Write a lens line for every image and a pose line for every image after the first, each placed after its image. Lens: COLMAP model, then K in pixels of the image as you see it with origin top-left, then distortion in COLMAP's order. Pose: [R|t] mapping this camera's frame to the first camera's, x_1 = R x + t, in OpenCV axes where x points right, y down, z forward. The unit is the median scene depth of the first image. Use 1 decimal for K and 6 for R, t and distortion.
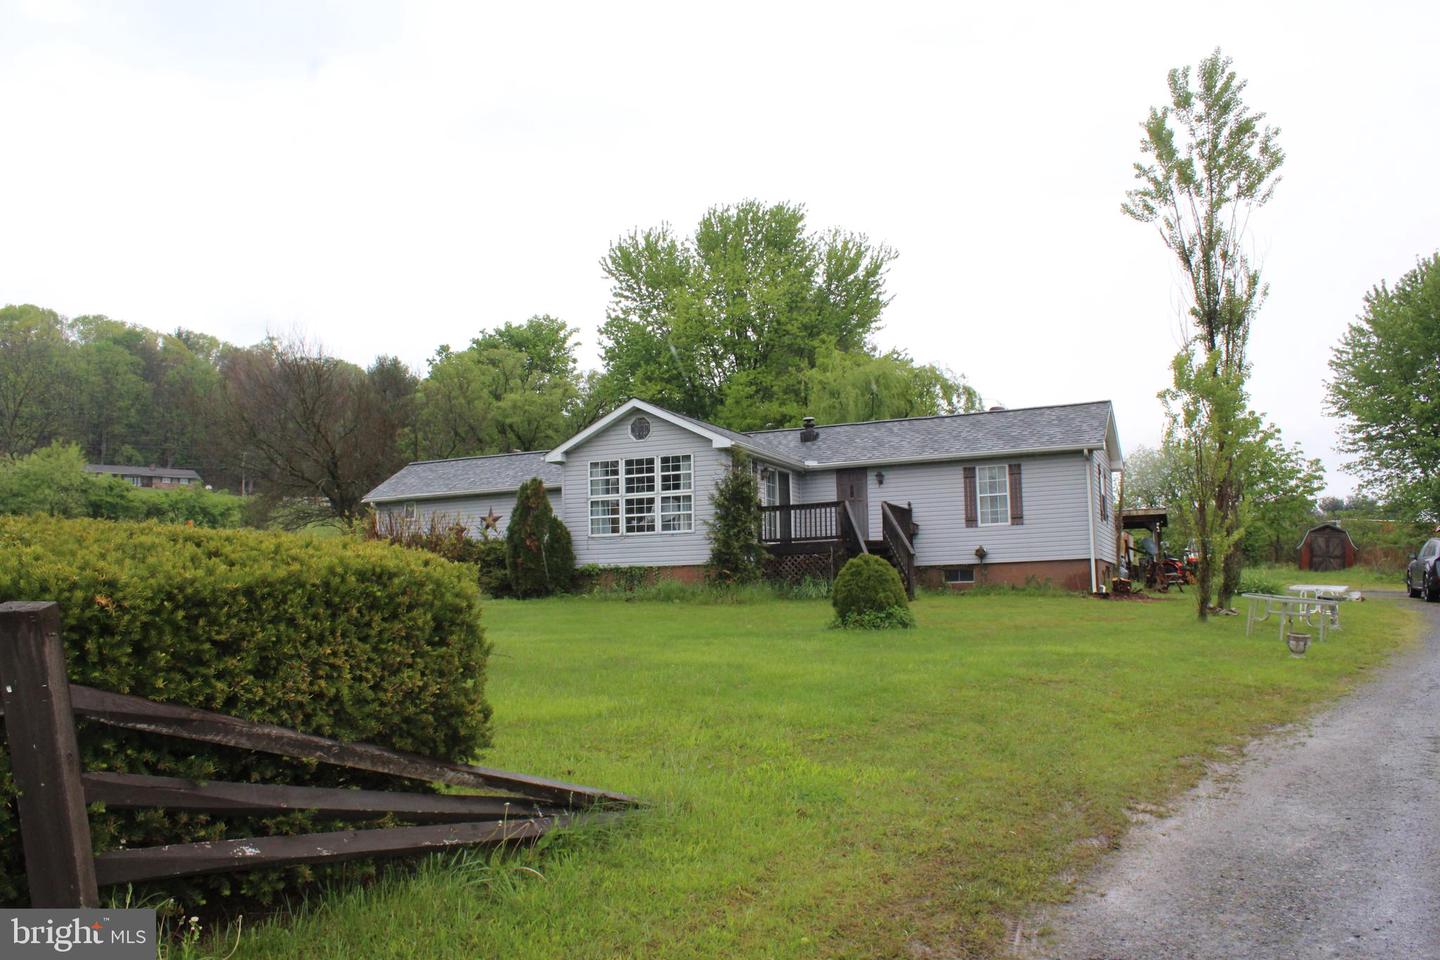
lens RADIAL K [[1231.9, 0, 720.0], [0, 1231.9, 480.0], [0, 0, 1]] dist [-0.006054, 0.000034]
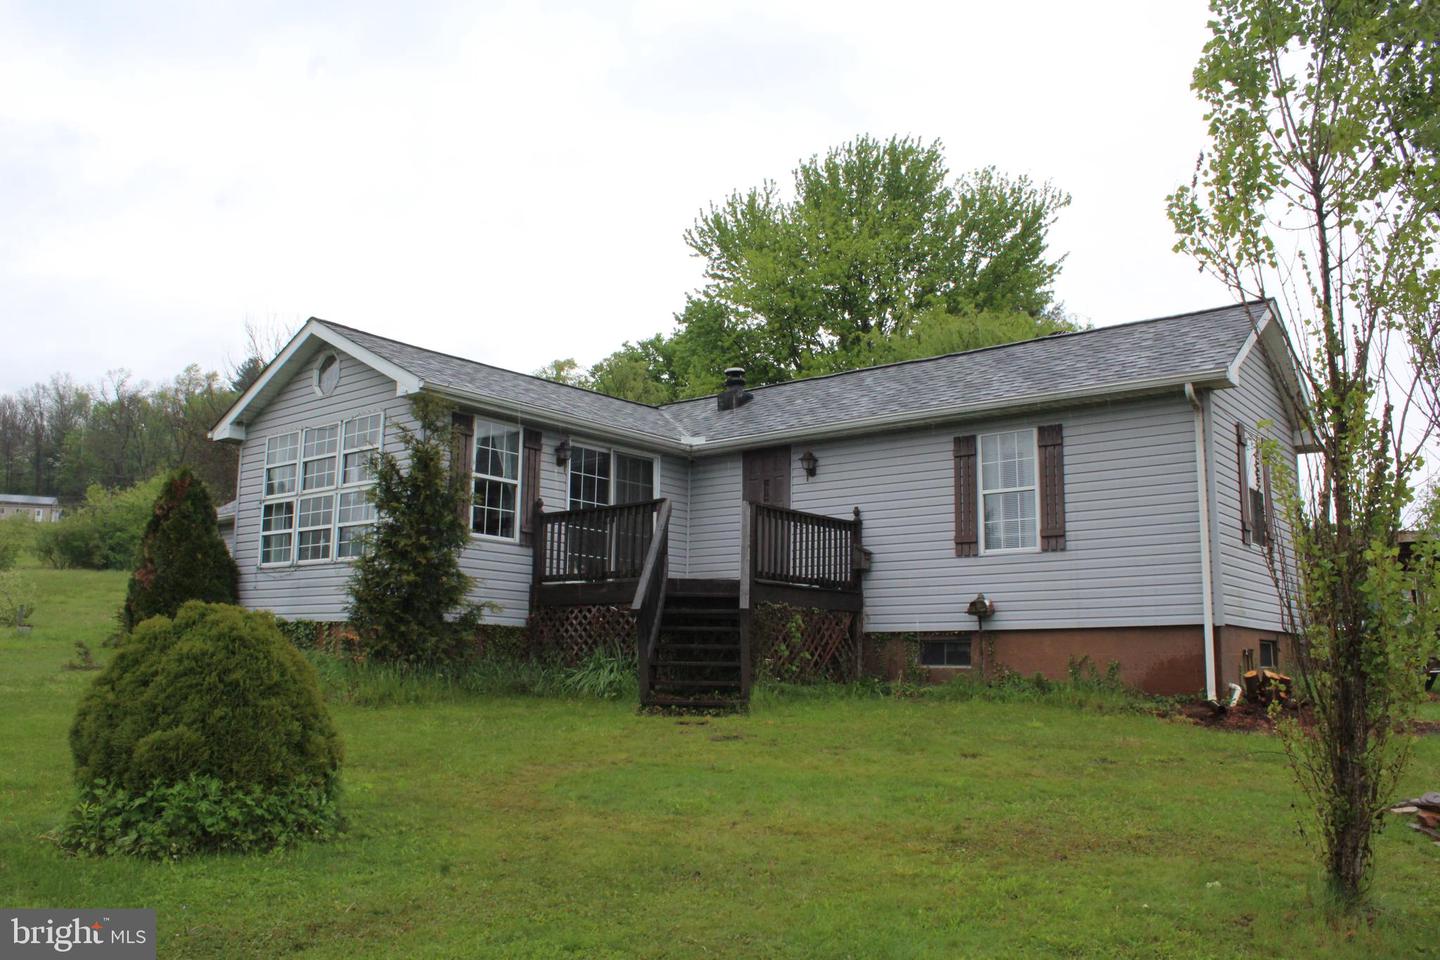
lens RADIAL K [[1160.5, 0, 720.0], [0, 1160.5, 480.0], [0, 0, 1]] dist [-0.069664, 0.000054]
pose [[0.962708, -0.011343, -0.270304, 0.225405], [0.000304, 0.999165, -0.040849, 0.025514], [0.270542, 0.039243, 0.961908, 0.504147]]
